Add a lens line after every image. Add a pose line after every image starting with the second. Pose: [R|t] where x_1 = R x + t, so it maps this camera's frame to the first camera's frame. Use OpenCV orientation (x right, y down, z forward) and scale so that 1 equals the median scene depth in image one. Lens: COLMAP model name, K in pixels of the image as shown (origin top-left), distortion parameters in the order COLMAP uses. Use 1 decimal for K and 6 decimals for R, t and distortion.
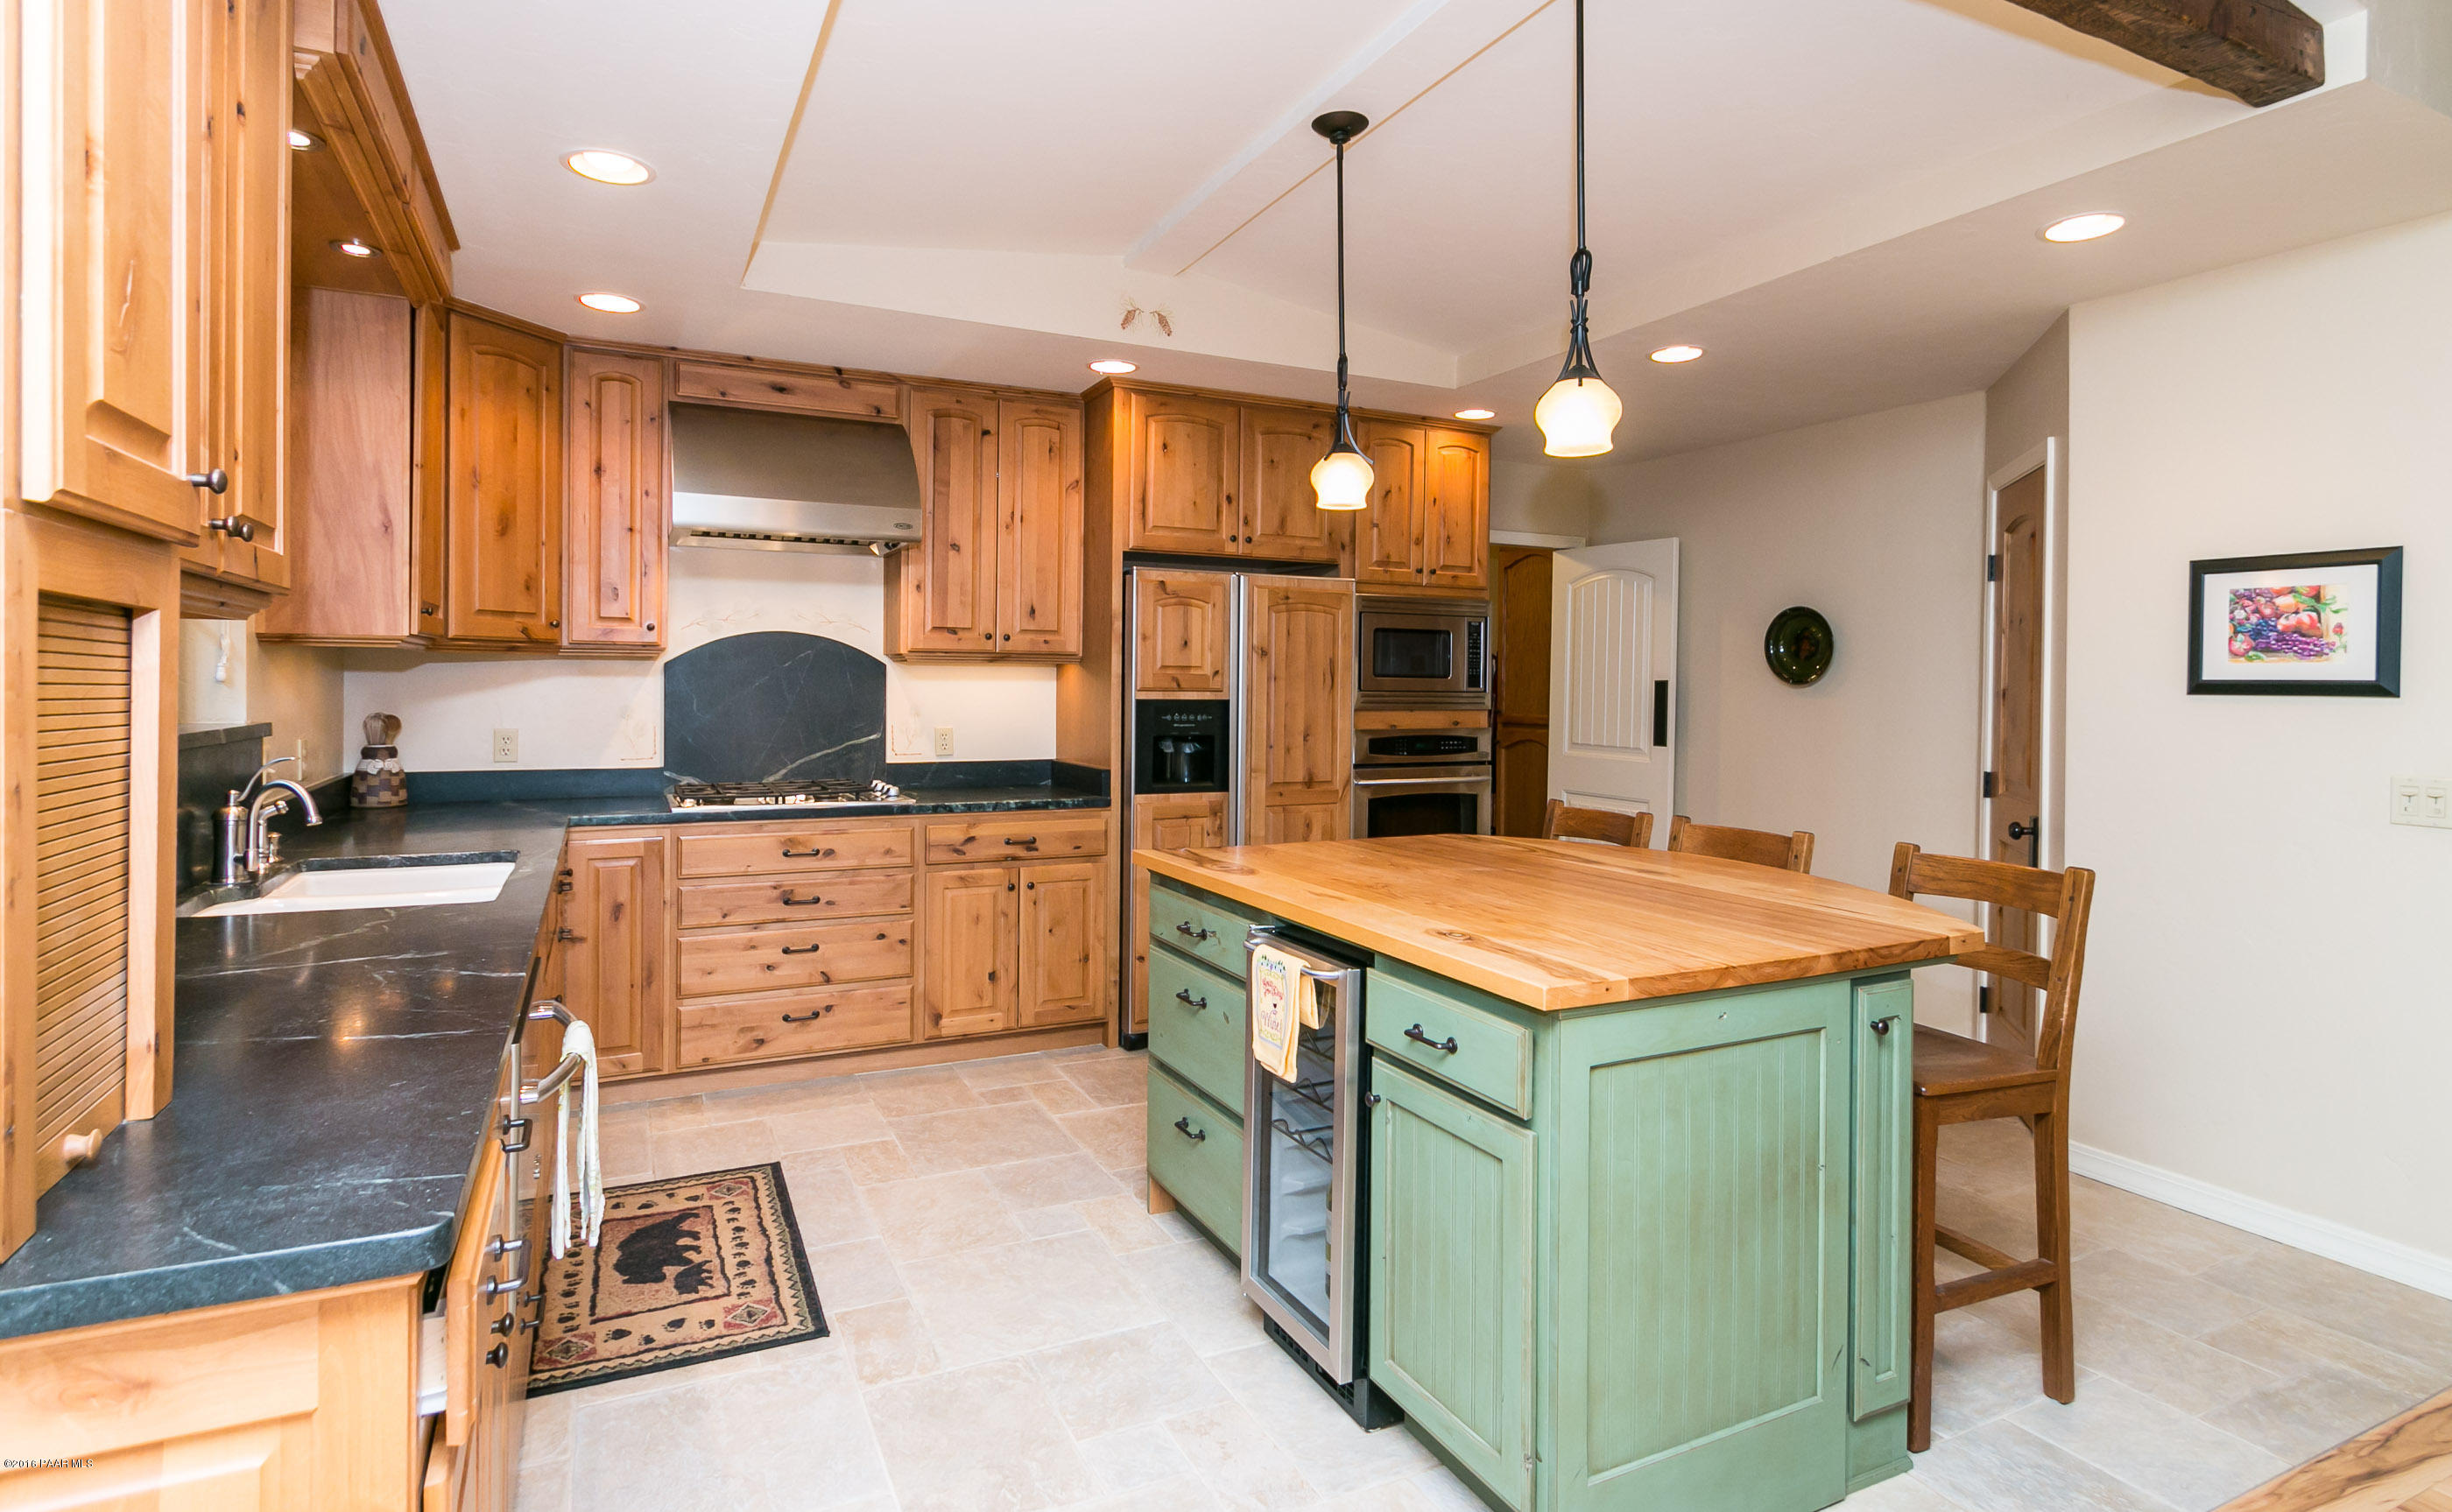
lens RADIAL K [[1247.5, 0, 1226.8], [0, 1247.5, 695.2], [0, 0, 1]] dist [-0.024766, -0.000580]
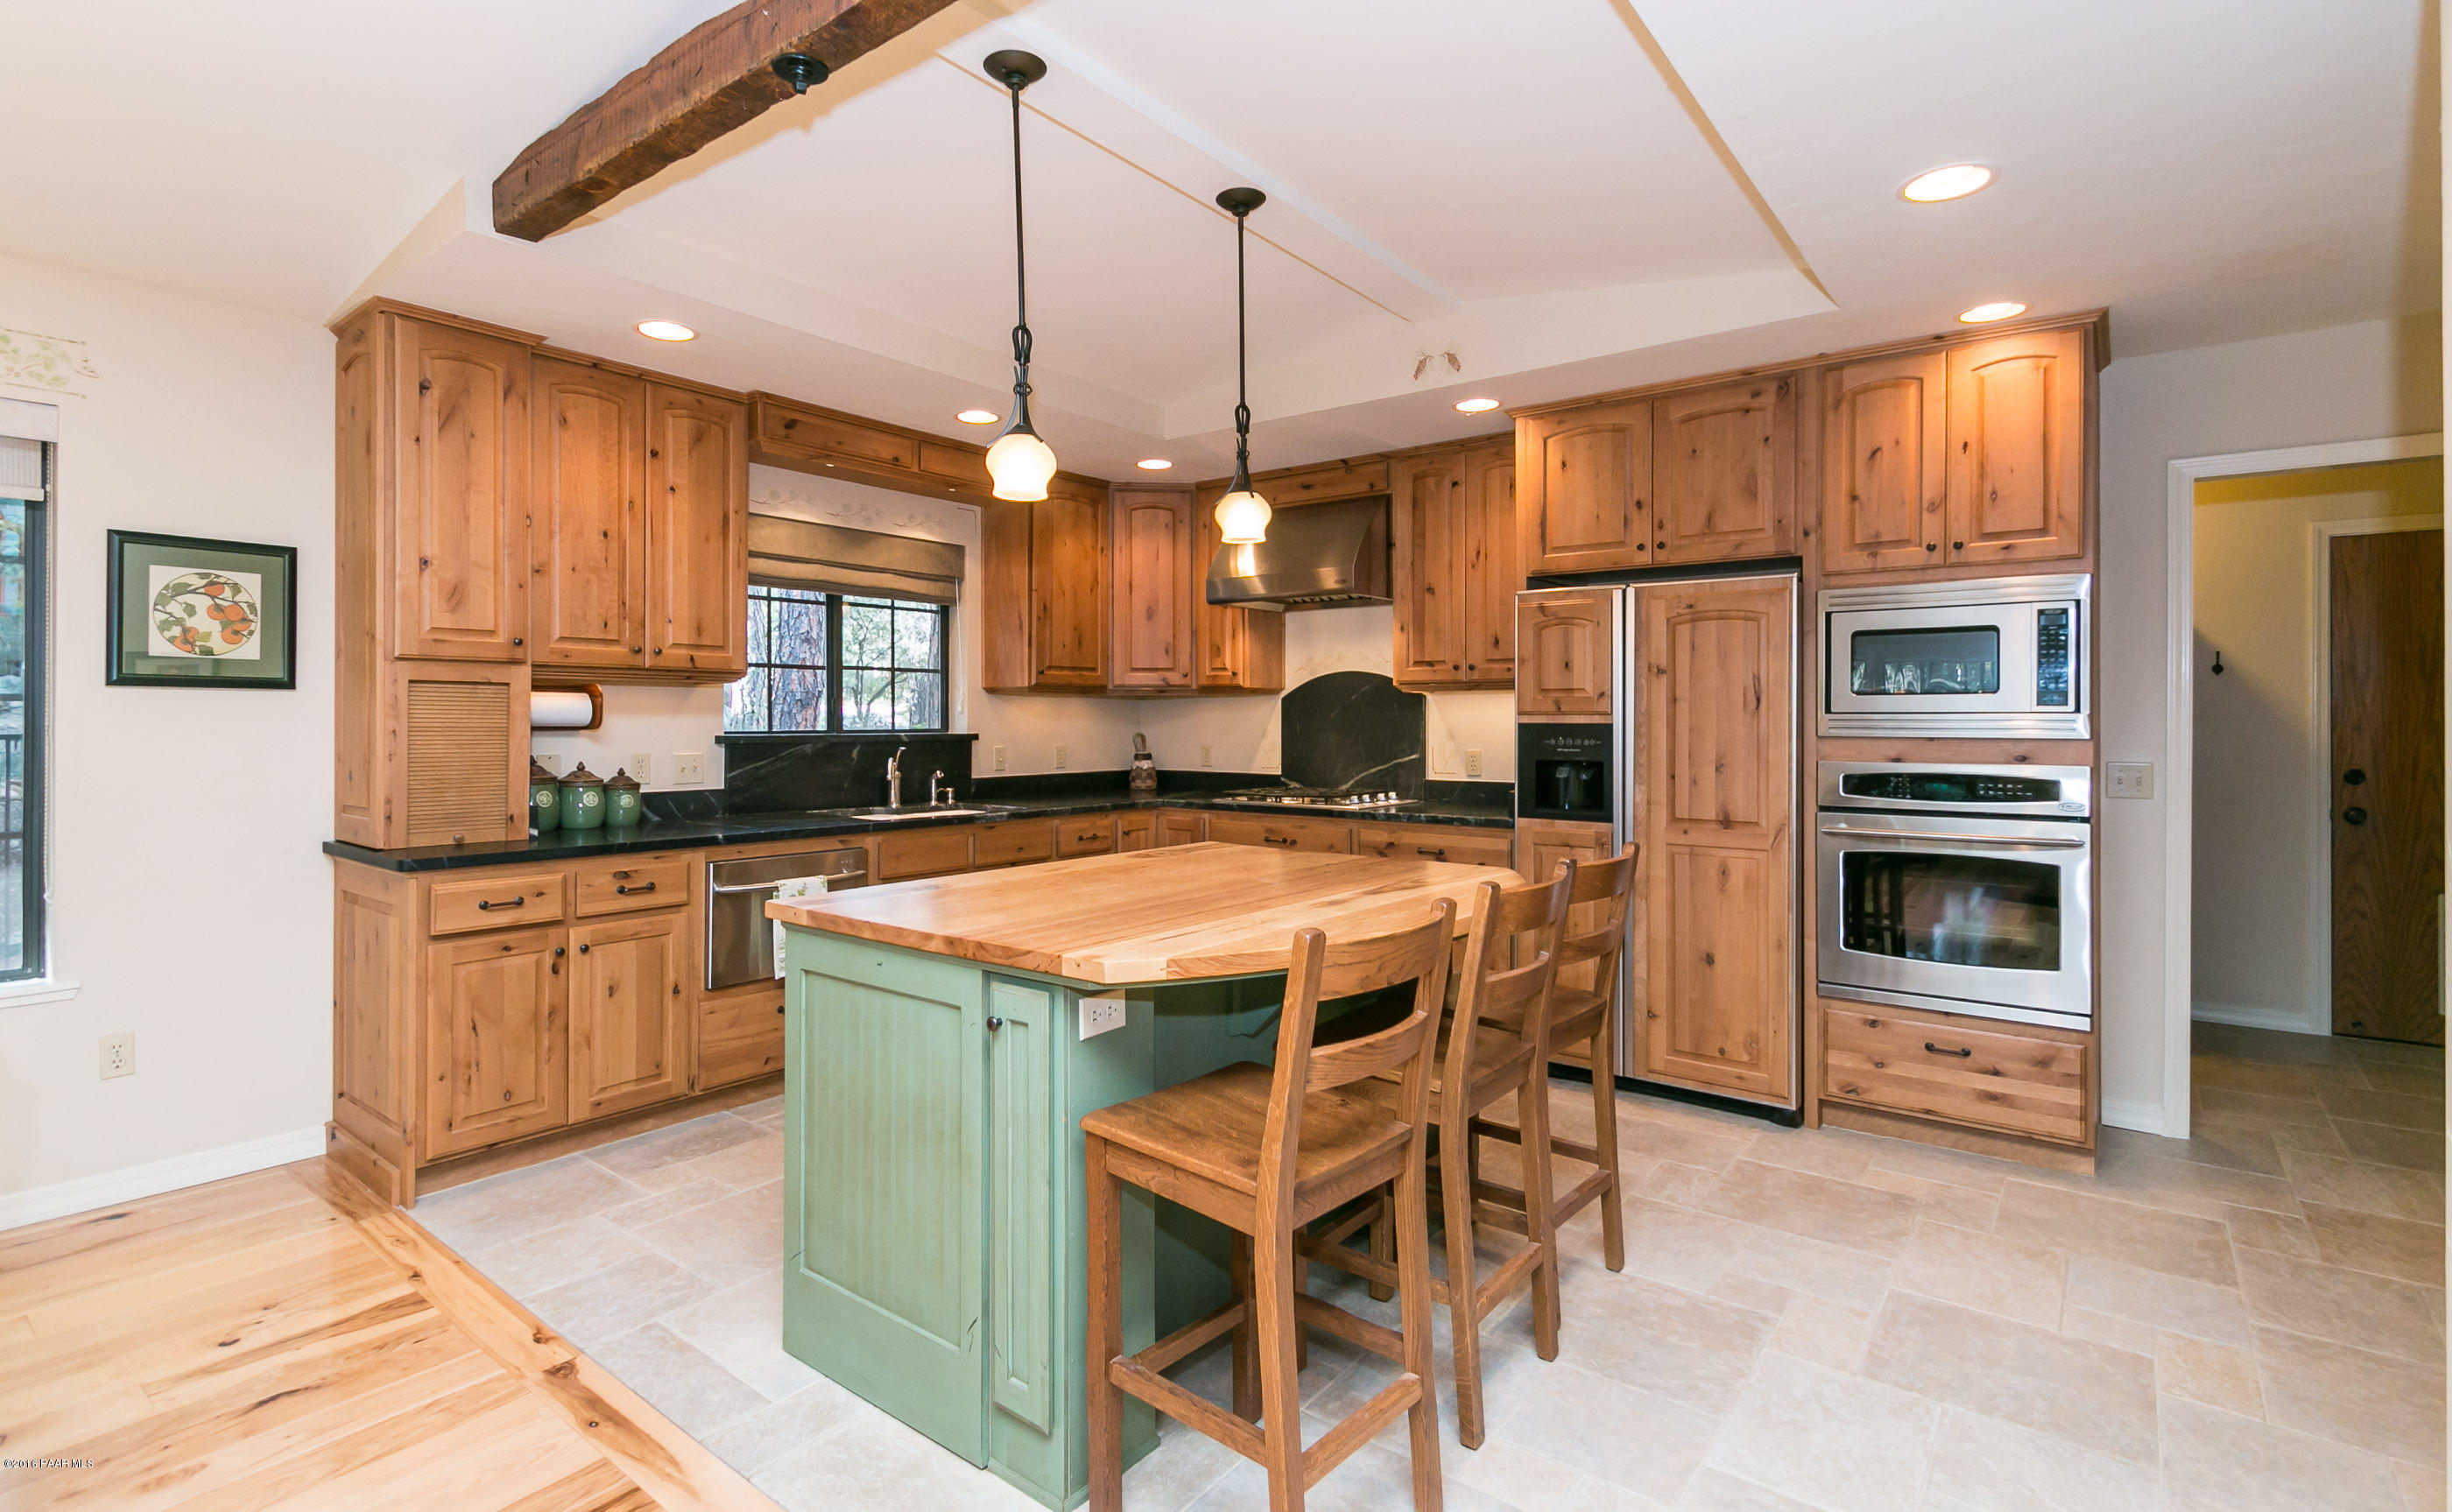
lens RADIAL K [[1149.5, 0, 1086.0], [0, 1149.5, 718.6], [0, 0, 1]] dist [0.004824, -0.004970]
pose [[0.387391, -0.006776, -0.921891, 0.644684], [-0.004892, 0.999944, -0.009406, 0.009923], [0.921902, 0.008154, 0.387336, 0.311325]]
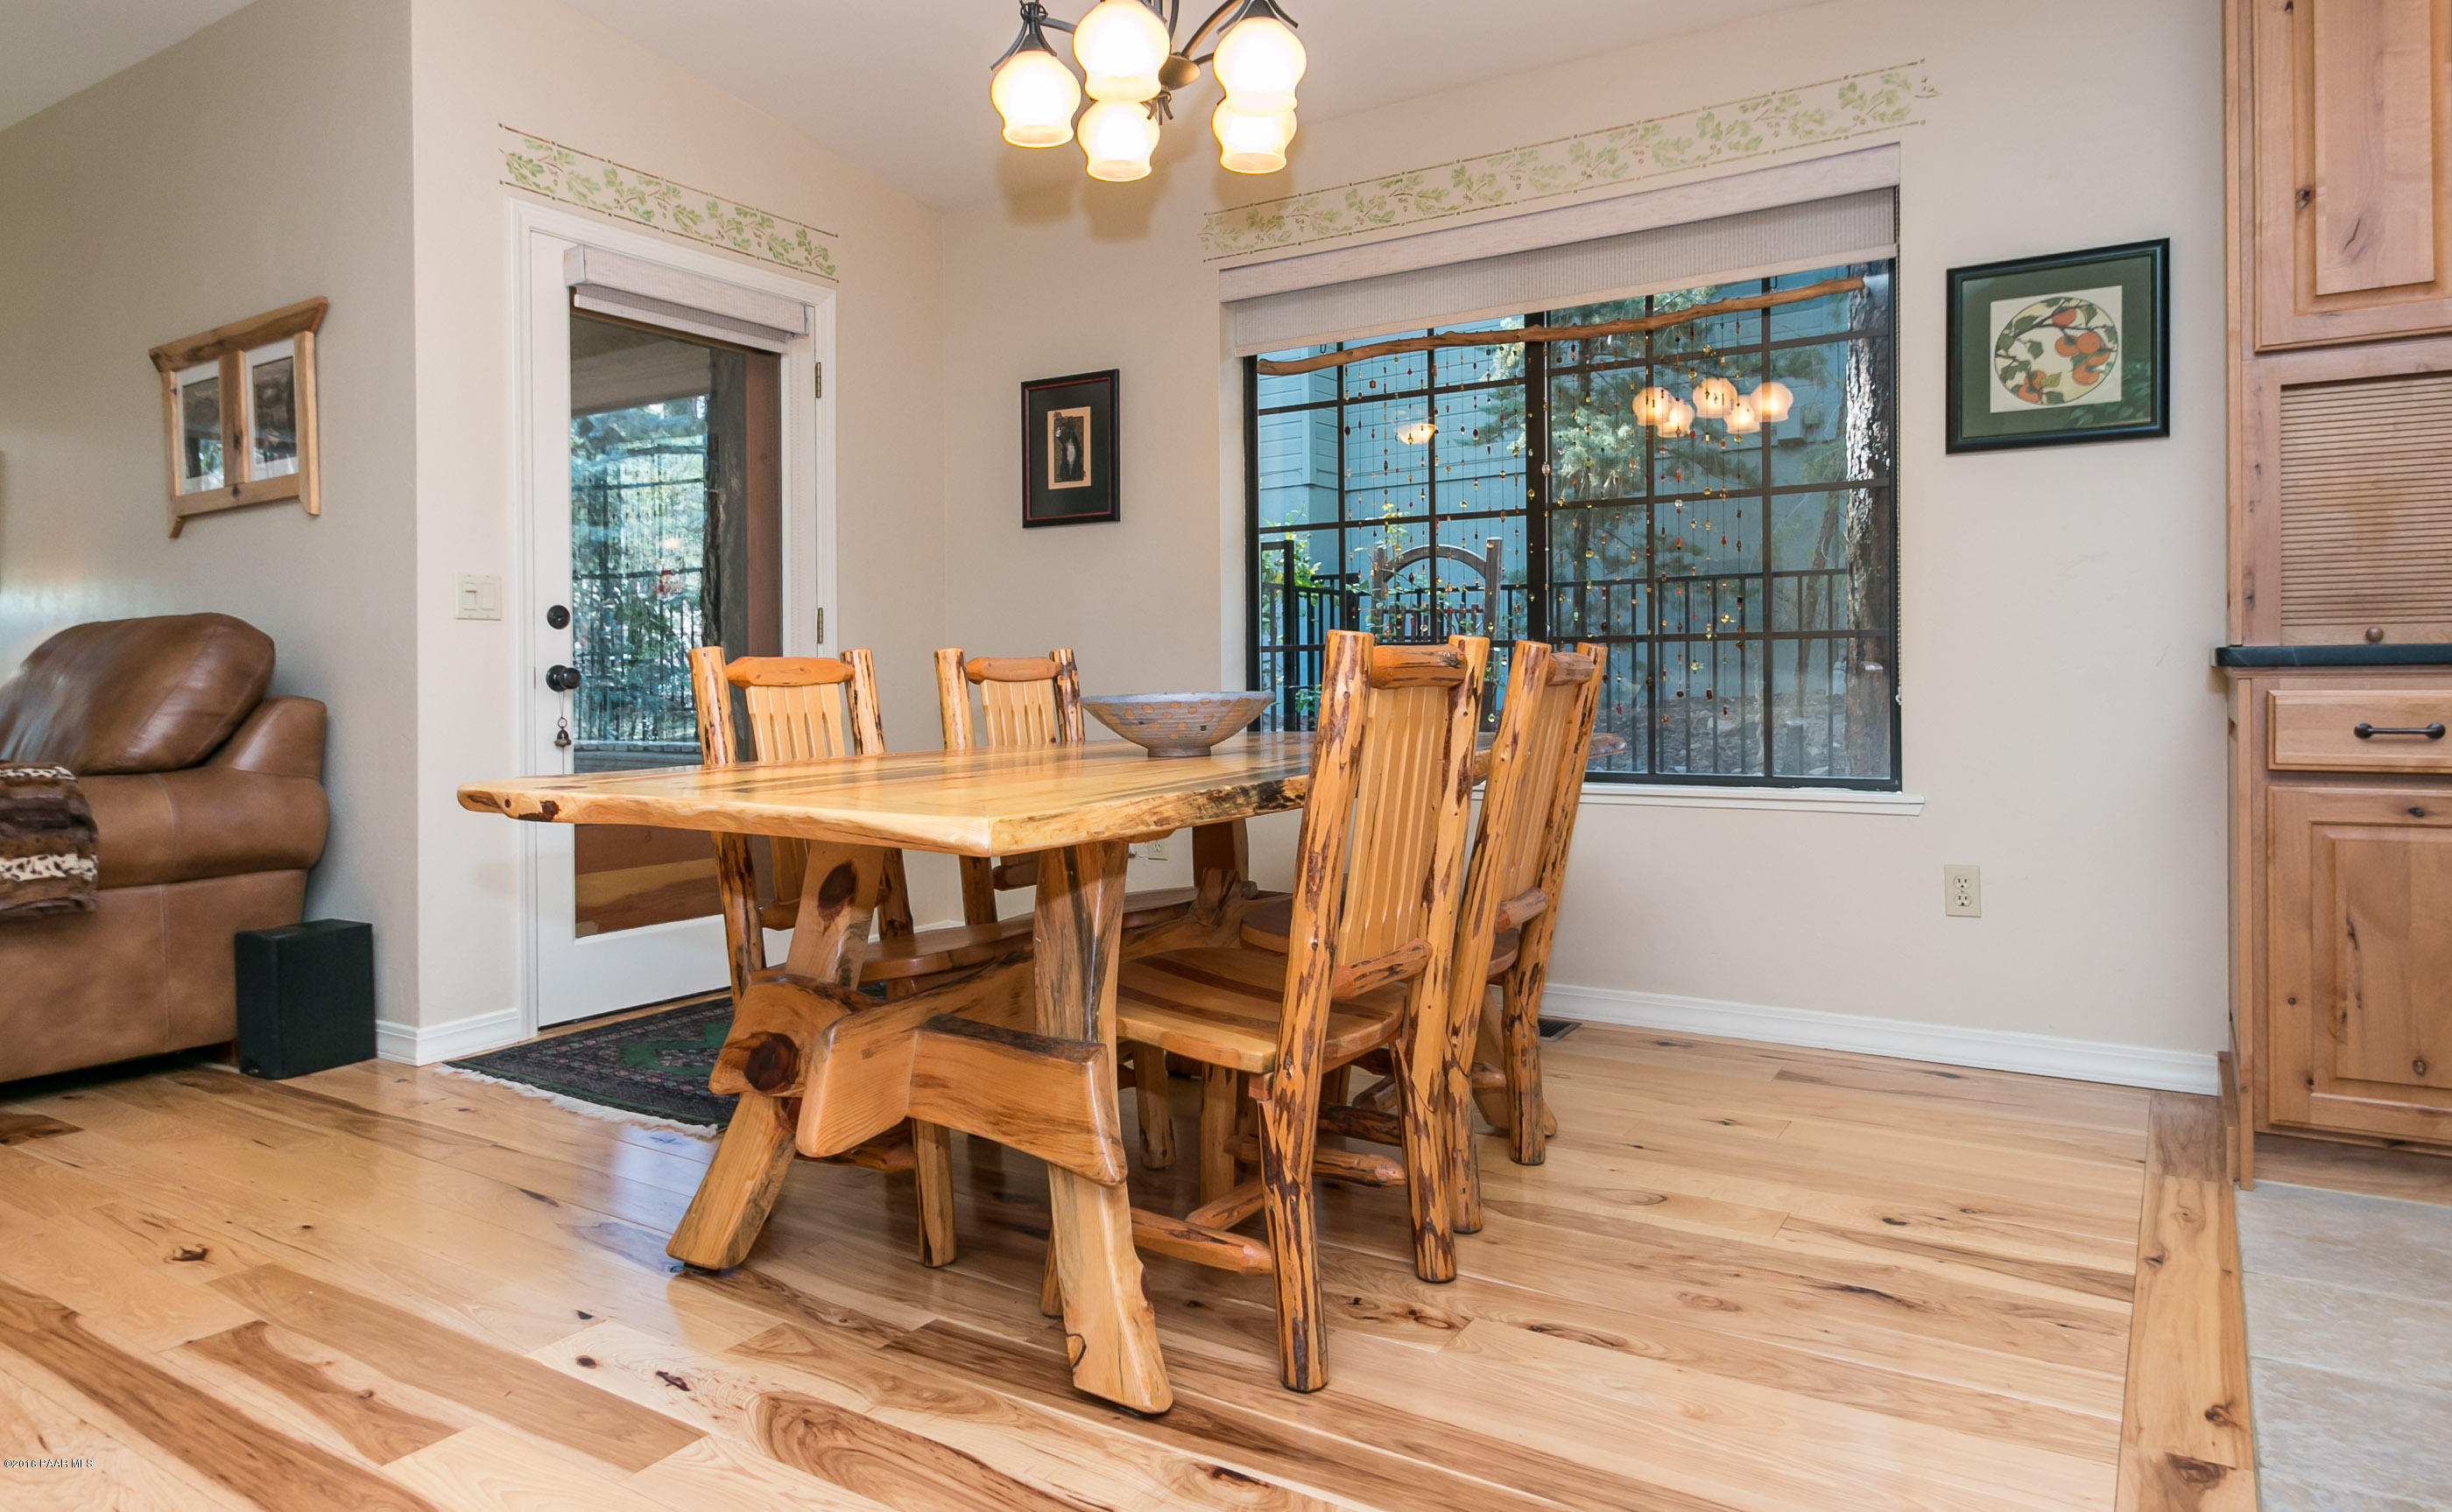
lens RADIAL K [[1468.9, 0, 1327.8], [0, 1468.9, 683.3], [0, 0, 1]] dist [0.001319, -0.001162]
pose [[-0.835987, 0.000261, -0.548749, 0.459861], [0.001287, 0.999998, -0.001485, 0.101867], [0.548748, -0.001948, -0.835986, 0.484025]]
